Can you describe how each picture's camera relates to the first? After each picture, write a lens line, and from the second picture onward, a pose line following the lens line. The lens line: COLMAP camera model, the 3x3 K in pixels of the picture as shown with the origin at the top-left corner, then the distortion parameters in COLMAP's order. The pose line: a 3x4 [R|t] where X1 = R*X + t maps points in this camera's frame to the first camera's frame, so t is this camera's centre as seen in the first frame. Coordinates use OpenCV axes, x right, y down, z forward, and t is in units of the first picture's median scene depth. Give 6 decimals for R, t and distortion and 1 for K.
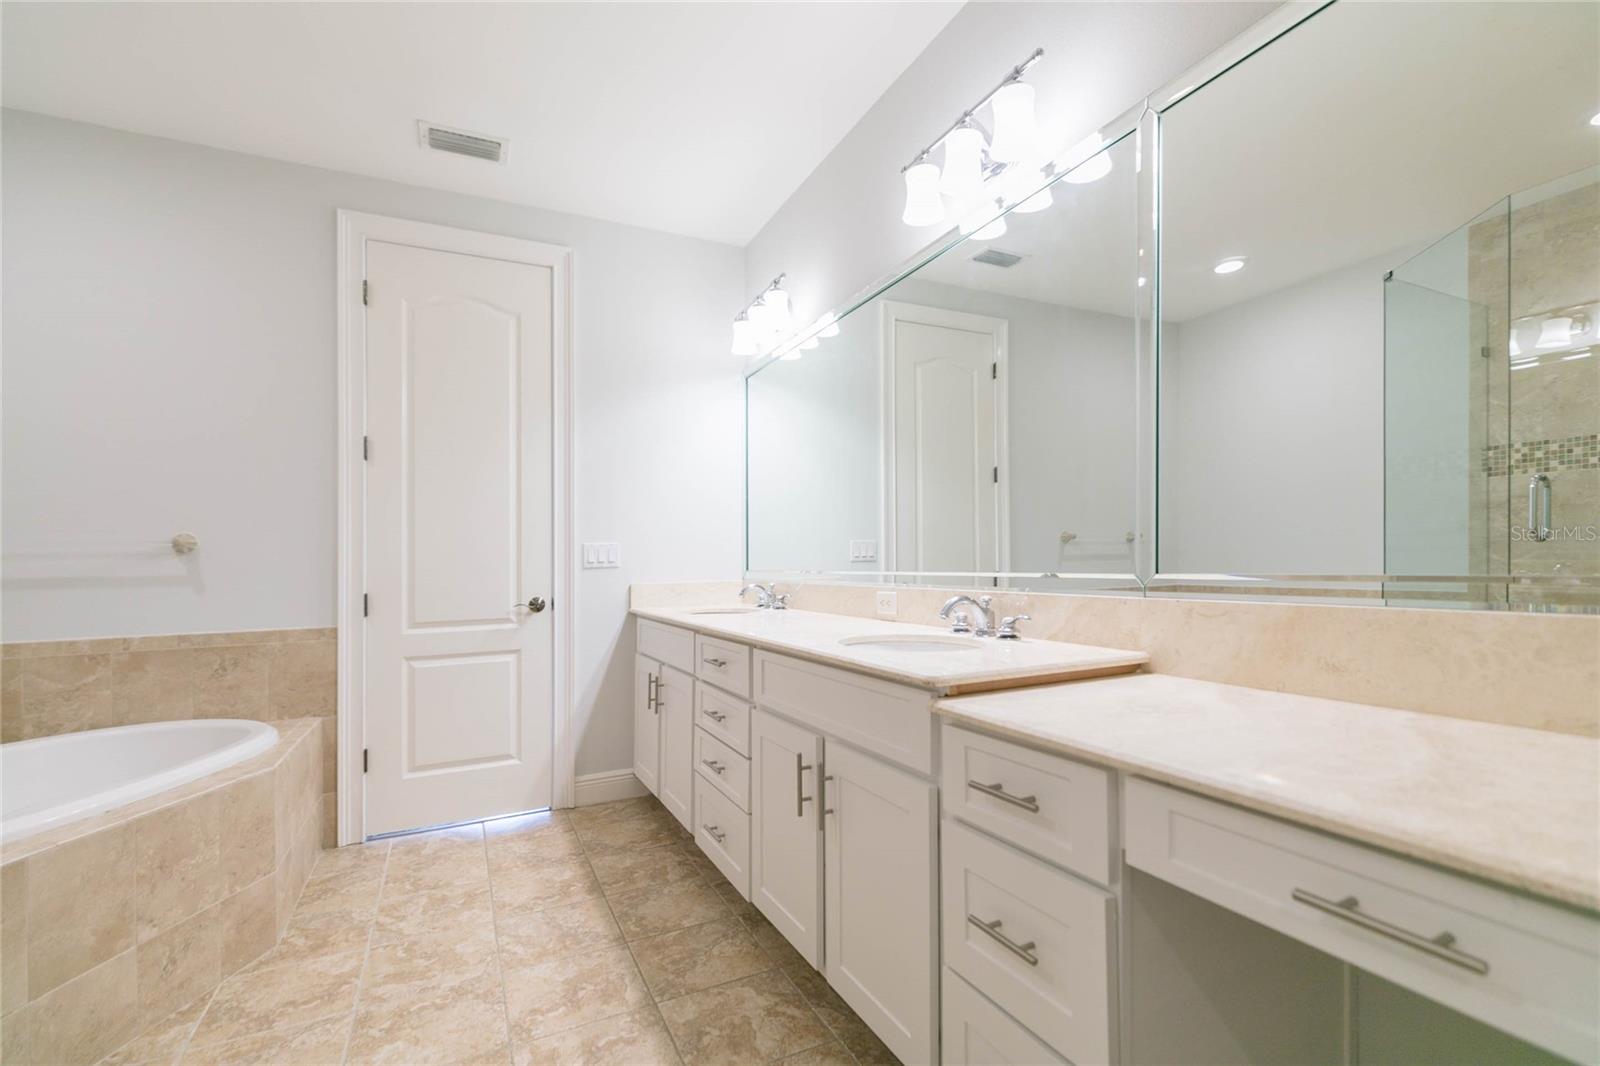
lens RADIAL K [[729.4, 0, 809.2], [0, 729.4, 556.4], [0, 0, 1]] dist [0.004481, -0.000384]
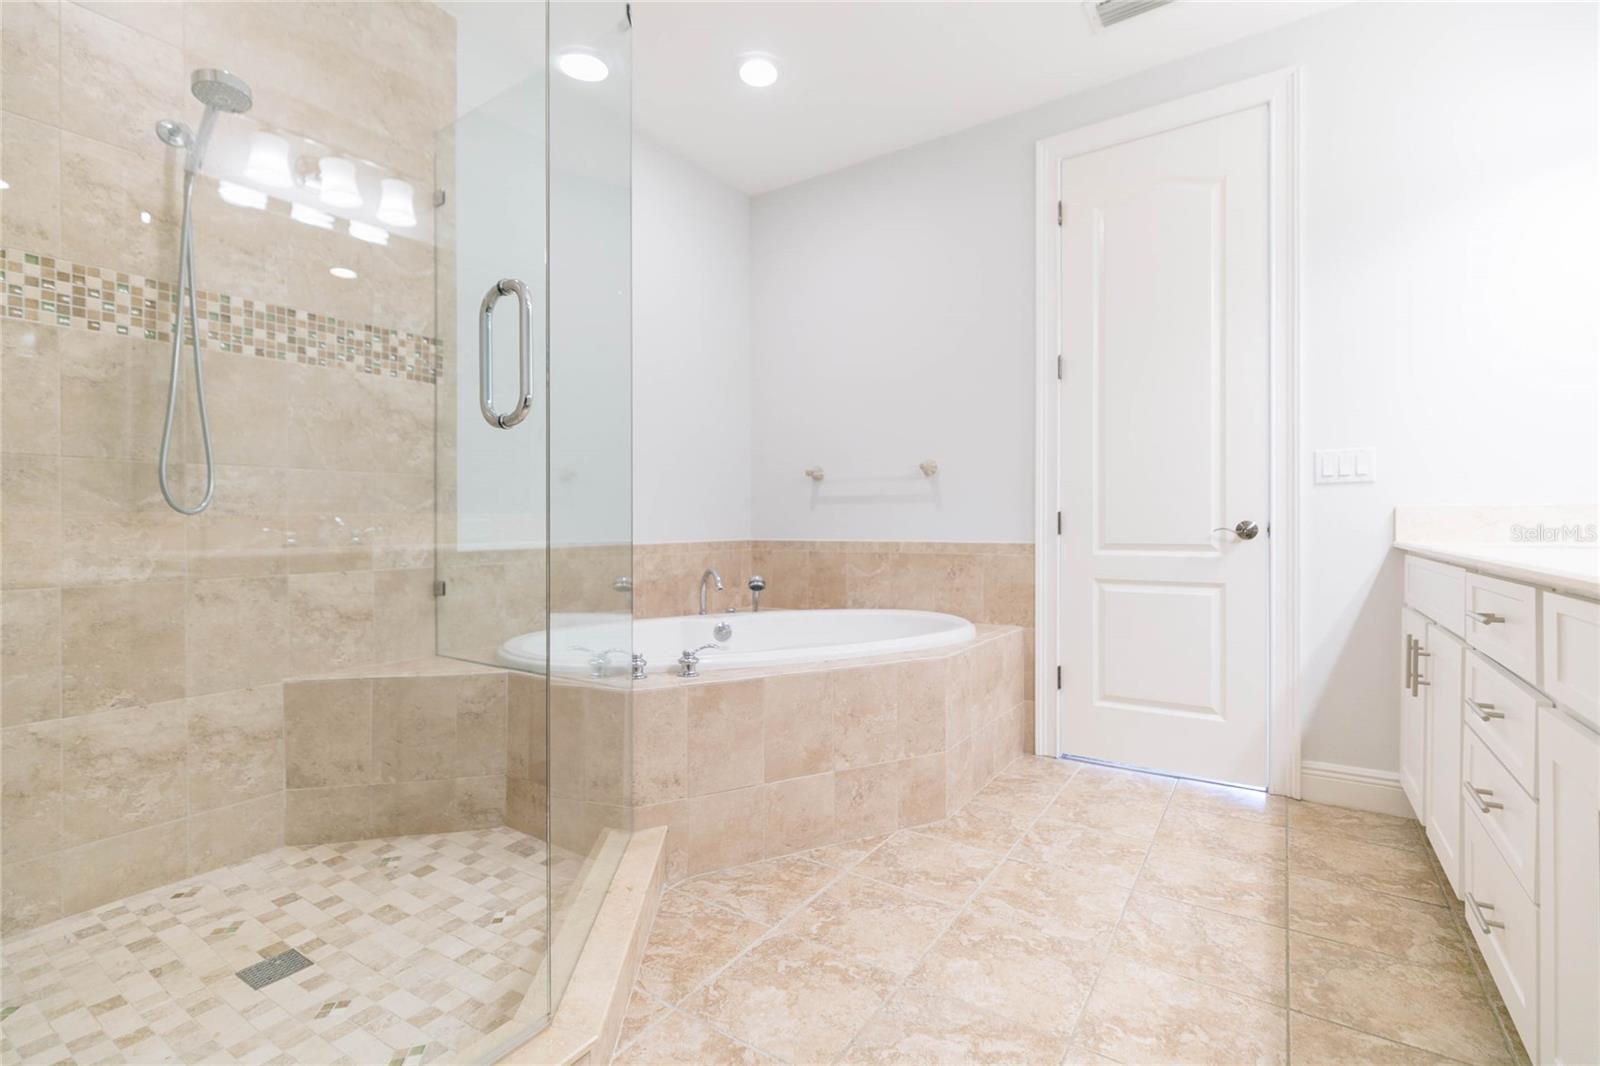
lens RADIAL K [[719.4, 0, 796.6], [0, 719.4, 503.7], [0, 0, 1]] dist [0.000452, -0.000295]
pose [[0.501071, -0.003335, -0.865400, 0.082752], [-0.001905, 0.999986, -0.004957, 0.054309], [0.865404, 0.004133, 0.501058, 0.224702]]
